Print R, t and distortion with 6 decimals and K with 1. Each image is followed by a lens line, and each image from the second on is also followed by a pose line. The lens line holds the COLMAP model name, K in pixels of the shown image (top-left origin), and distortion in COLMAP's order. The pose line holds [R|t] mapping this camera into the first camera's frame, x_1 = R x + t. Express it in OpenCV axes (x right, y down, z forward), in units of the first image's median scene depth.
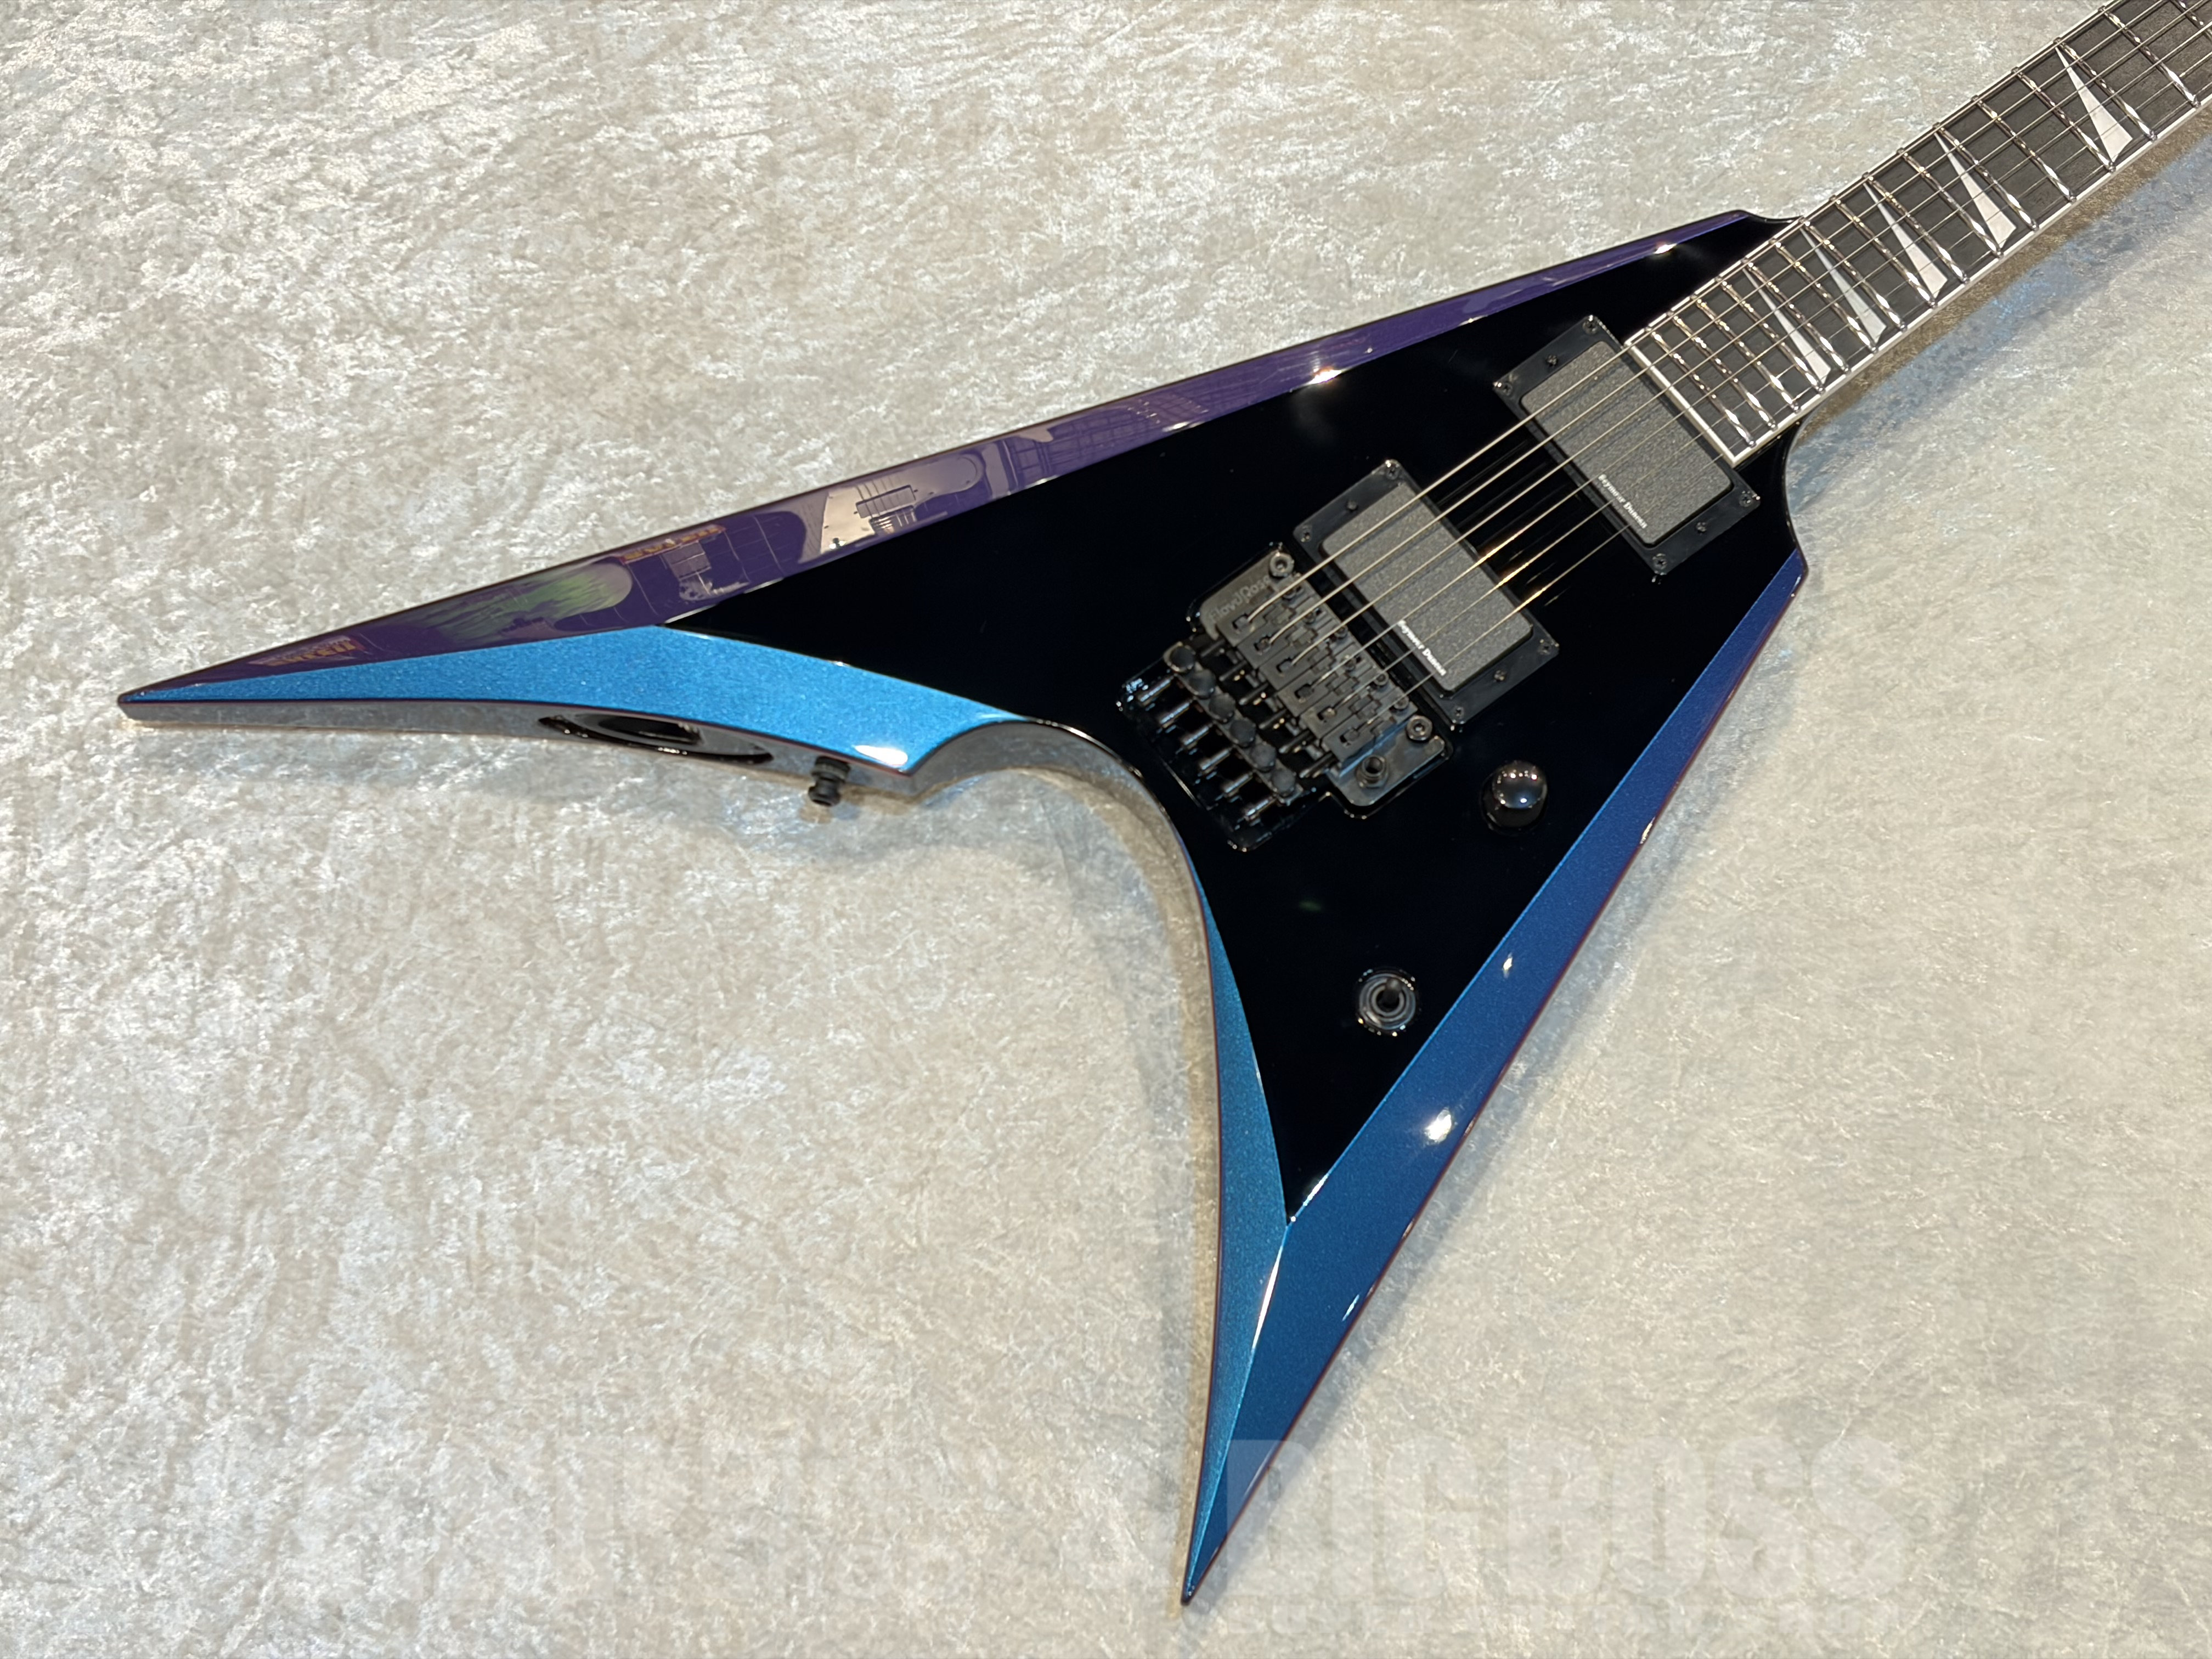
lens RADIAL K [[3377.2, 0, 1106.0], [0, 3377.2, 829.5], [0, 0, 1]] dist [0.331597, -1.451735]
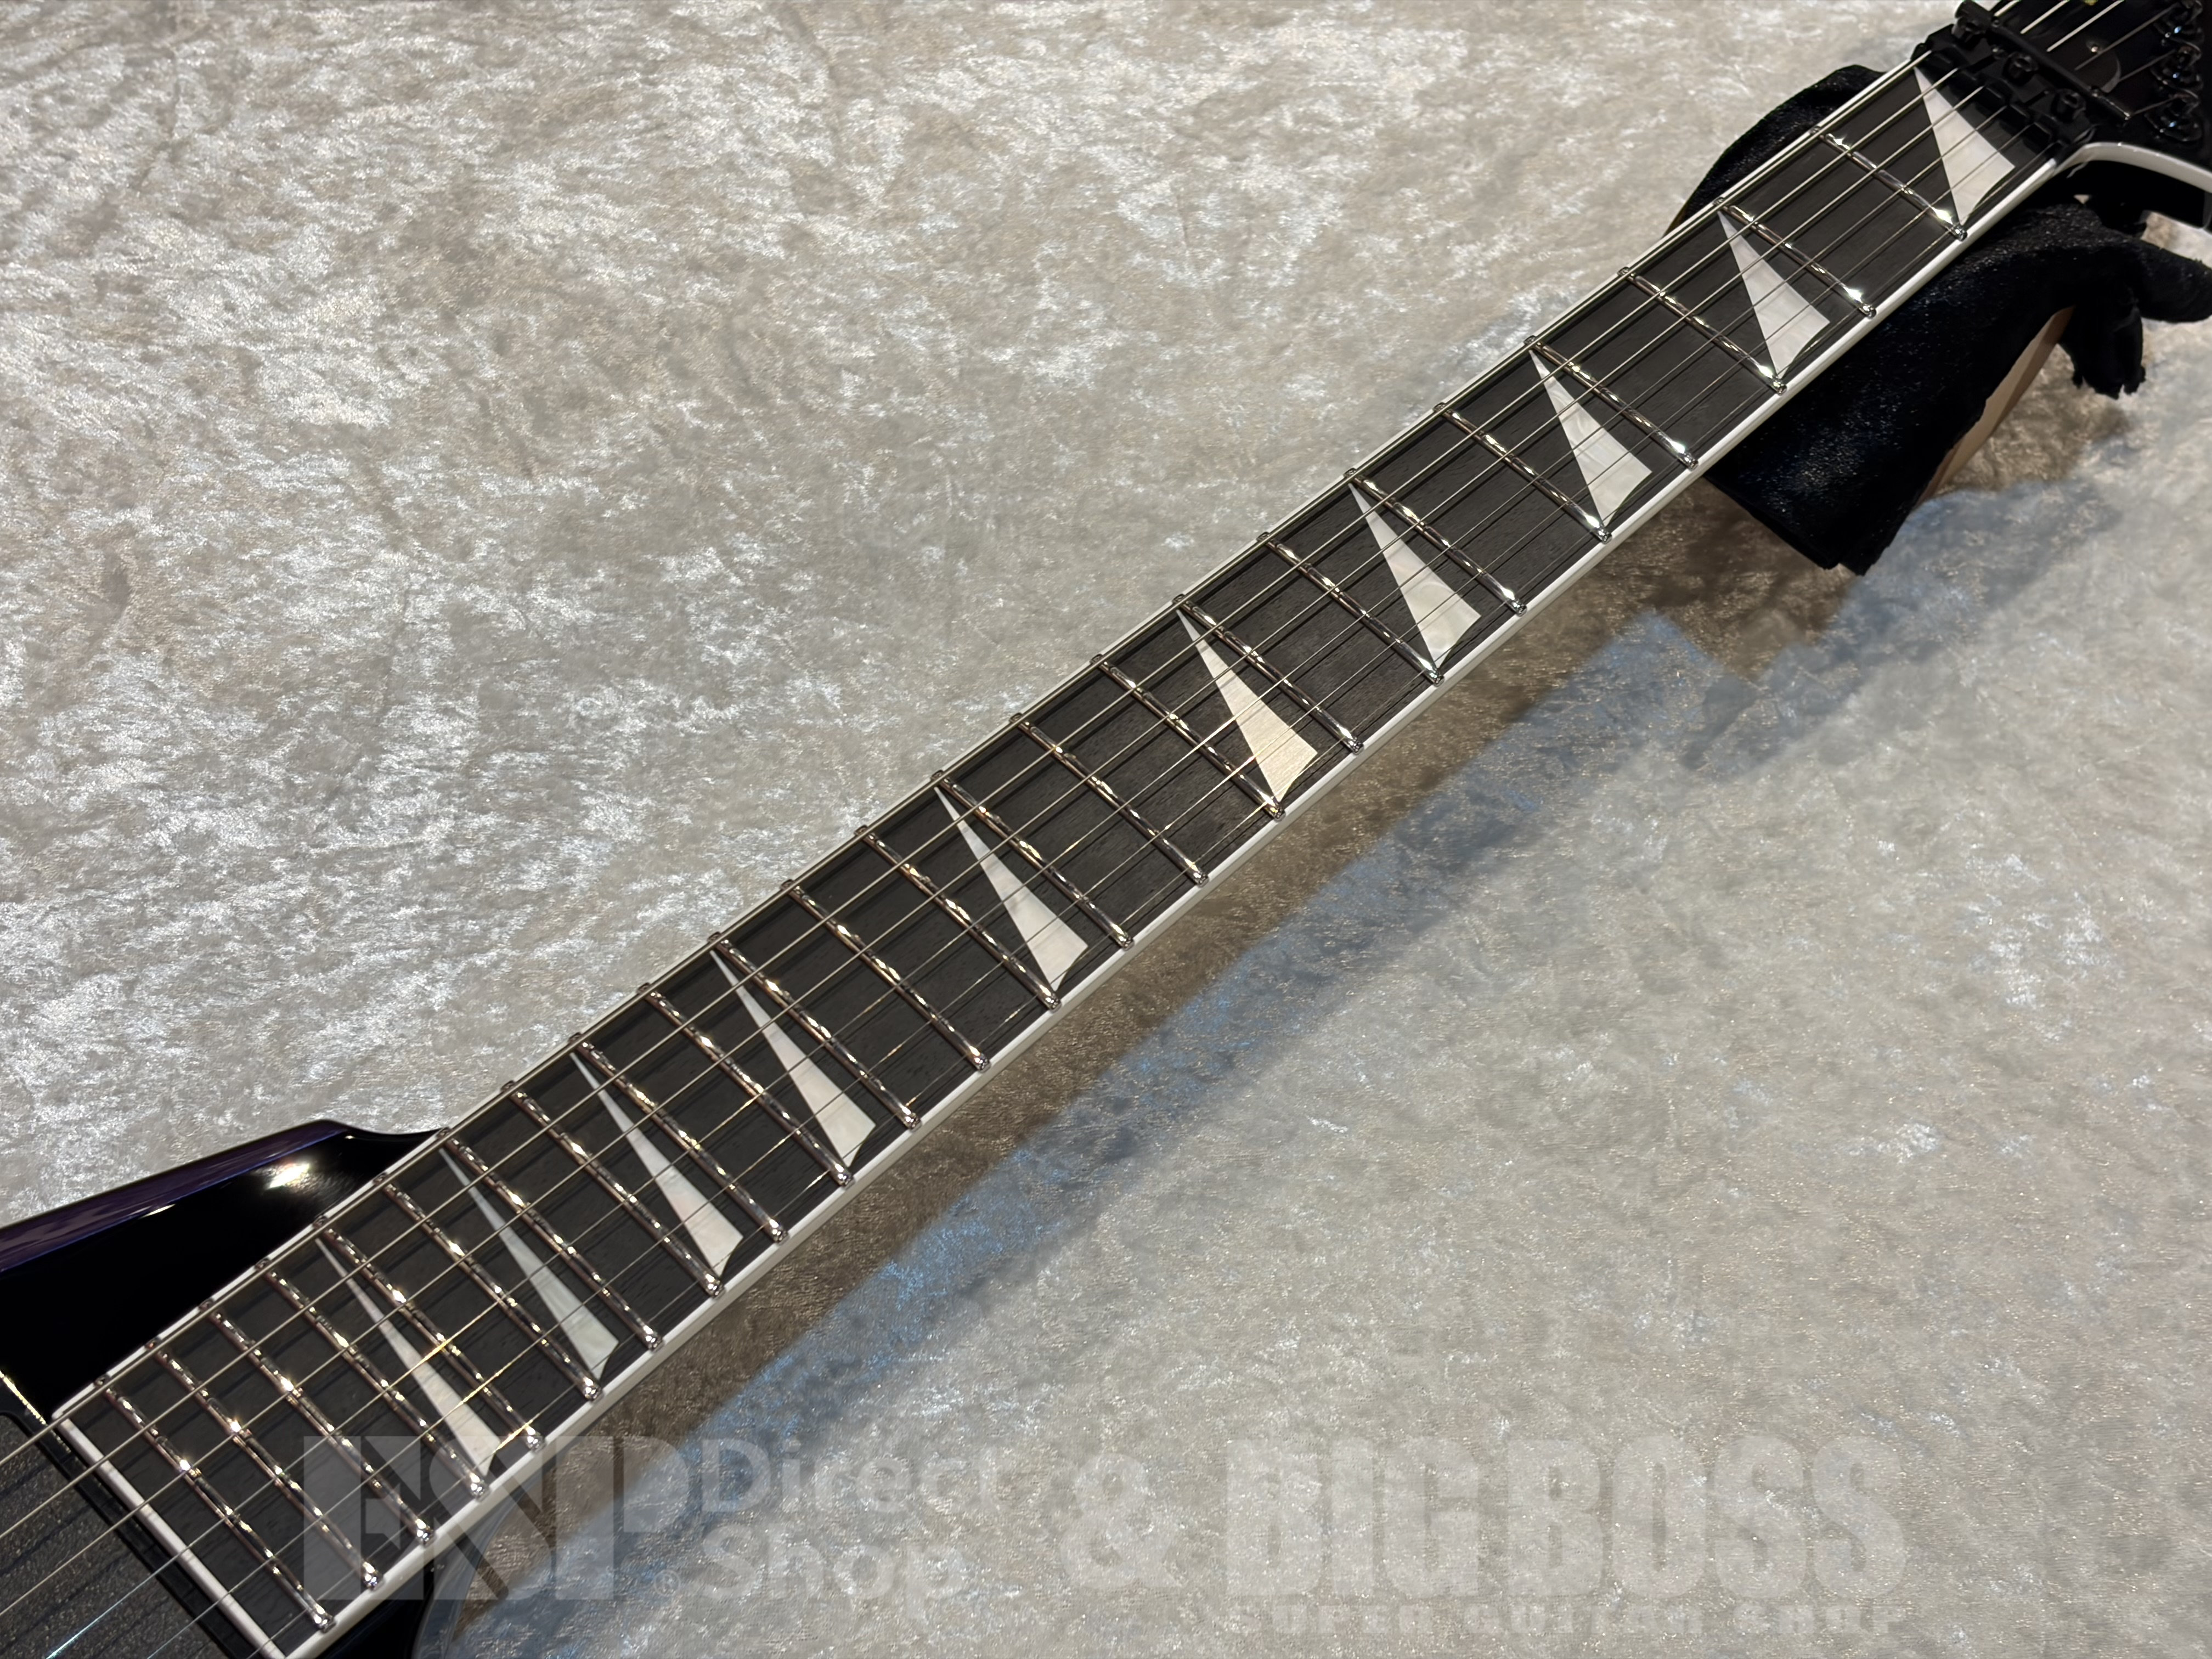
lens RADIAL K [[3377.2, 0, 1106.0], [0, 3377.2, 829.5], [0, 0, 1]] dist [0.331597, -1.451735]
pose [[0.975448, -0.035924, 0.217282, 0.183797], [0.093928, 0.960237, -0.262912, -0.079686], [-0.199198, 0.276866, 0.940035, 0.495285]]
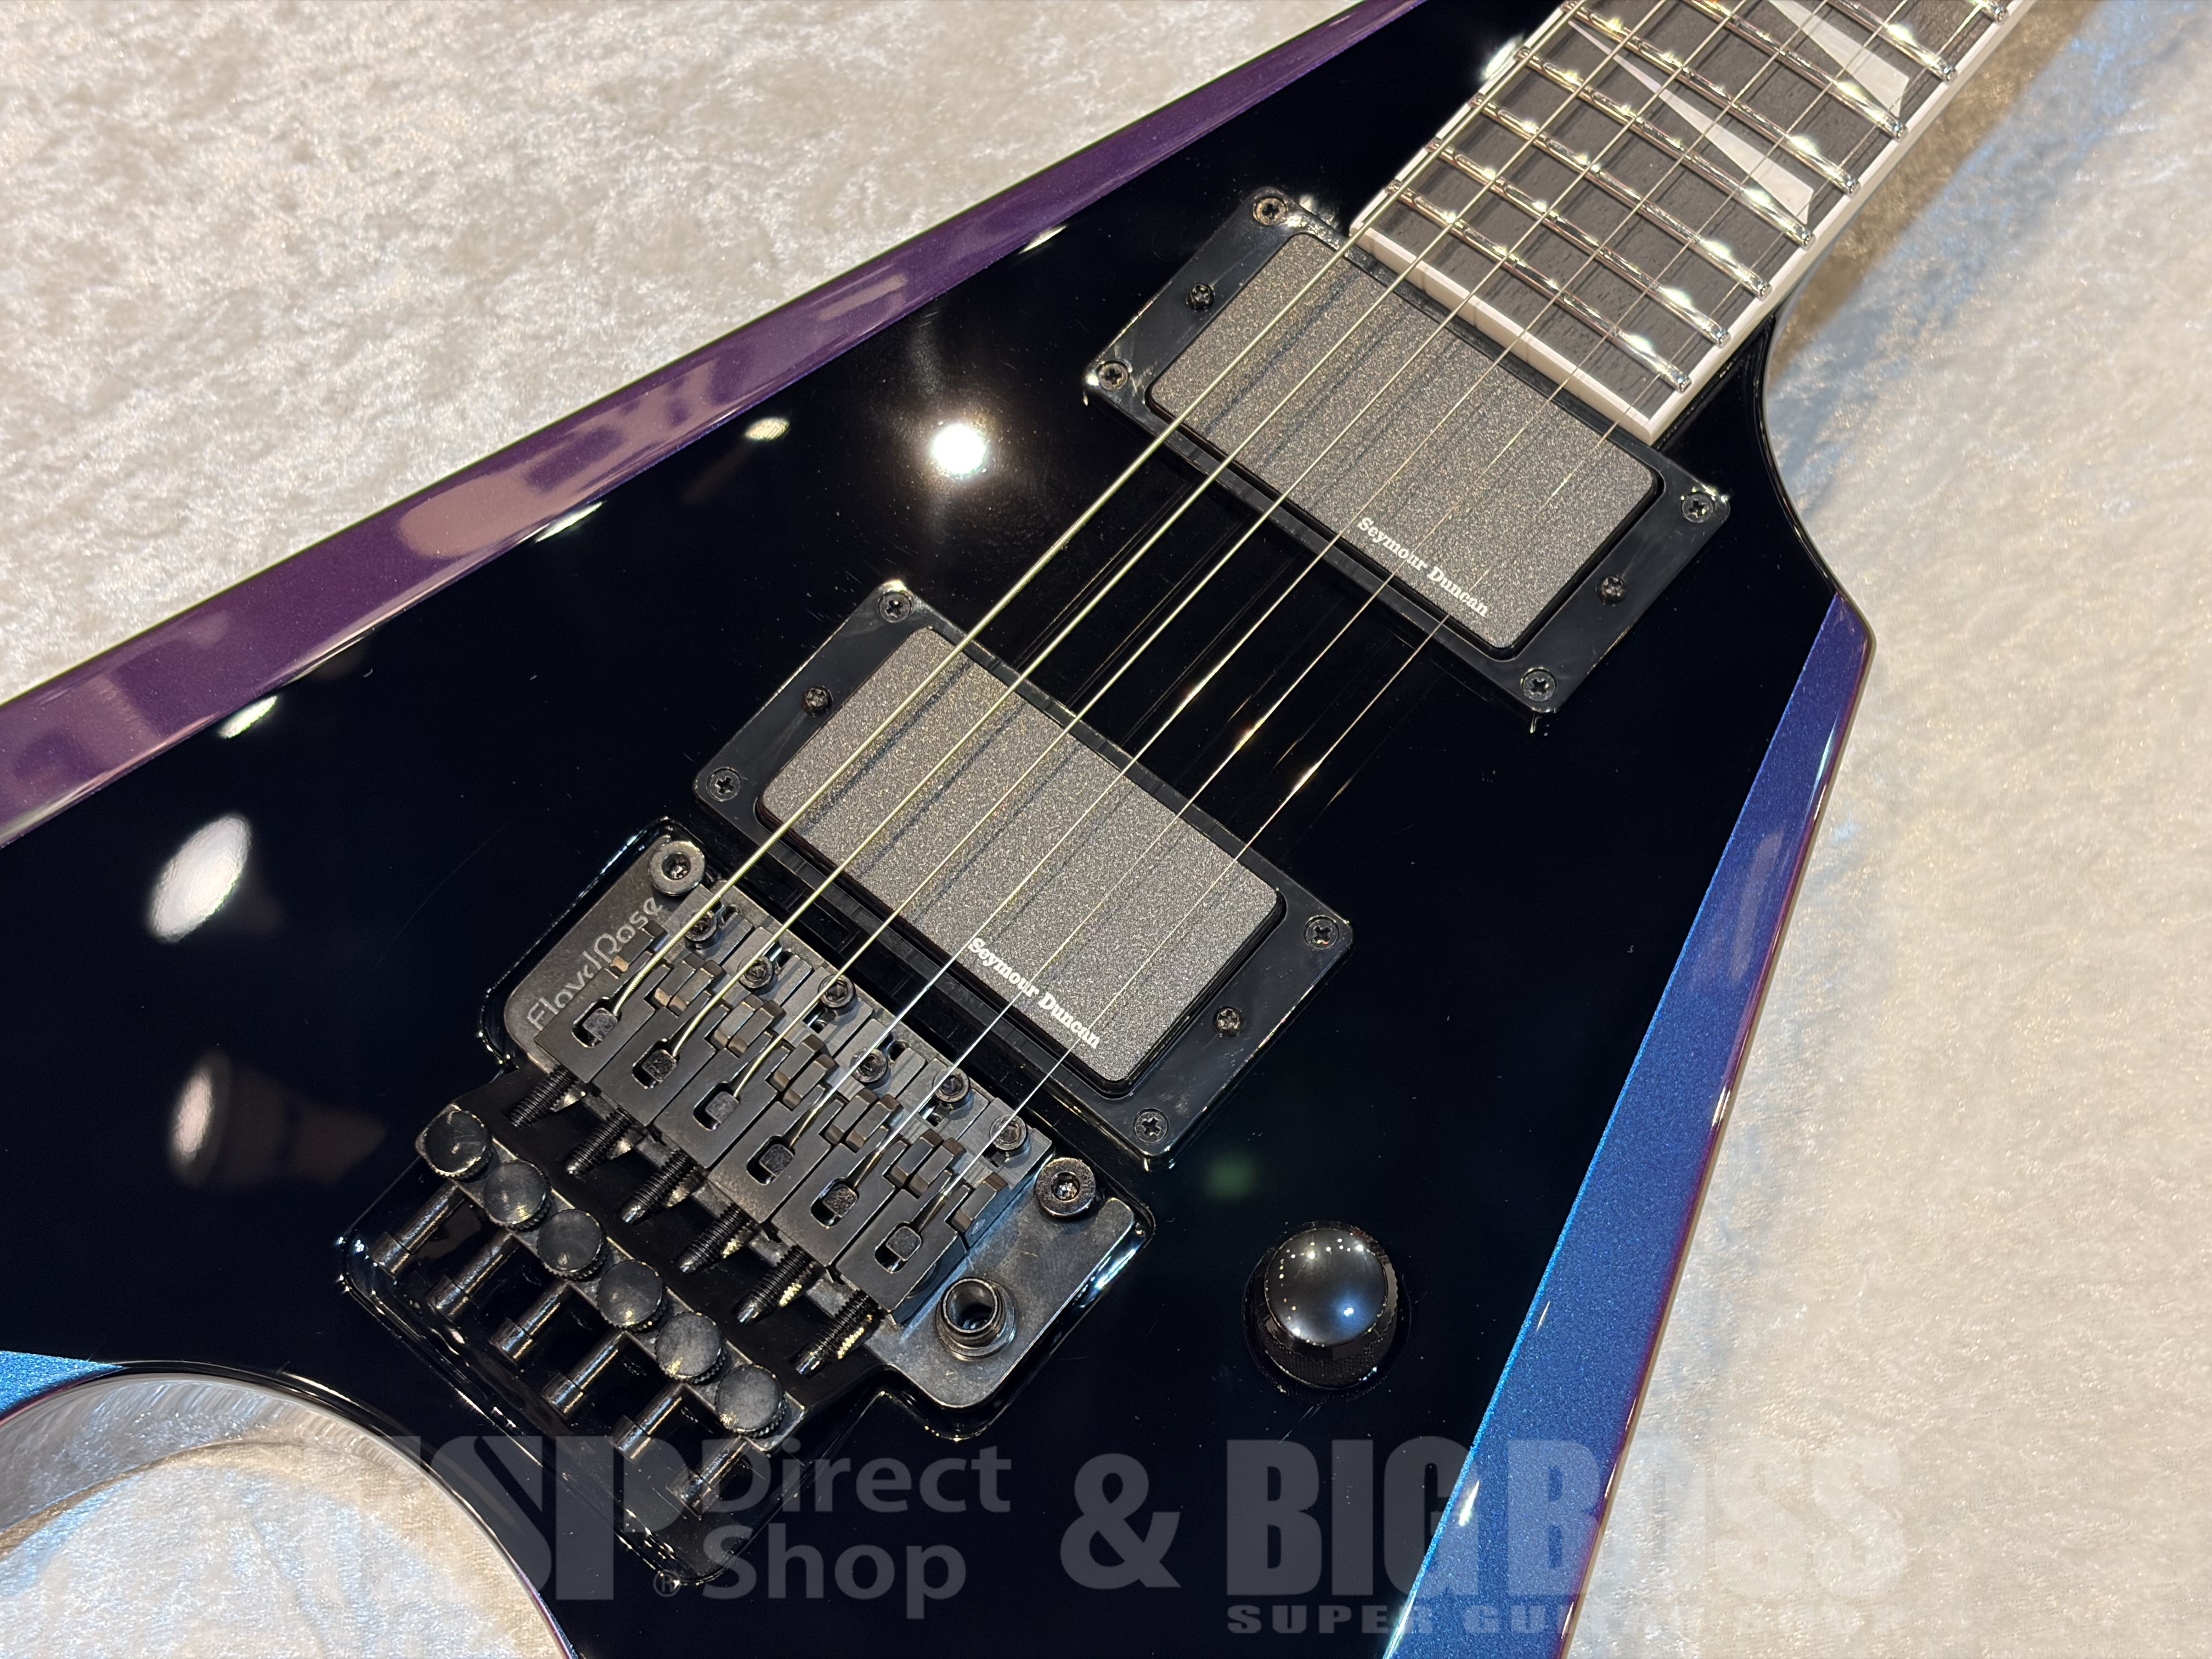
lens RADIAL K [[3377.2, 0, 1106.0], [0, 3377.2, 829.5], [0, 0, 1]] dist [0.331597, -1.451735]
pose [[0.977831, -0.203521, 0.049253, 0.079282], [0.206958, 0.975119, -0.079447, -0.035595], [-0.031859, 0.087879, 0.995622, 0.540817]]
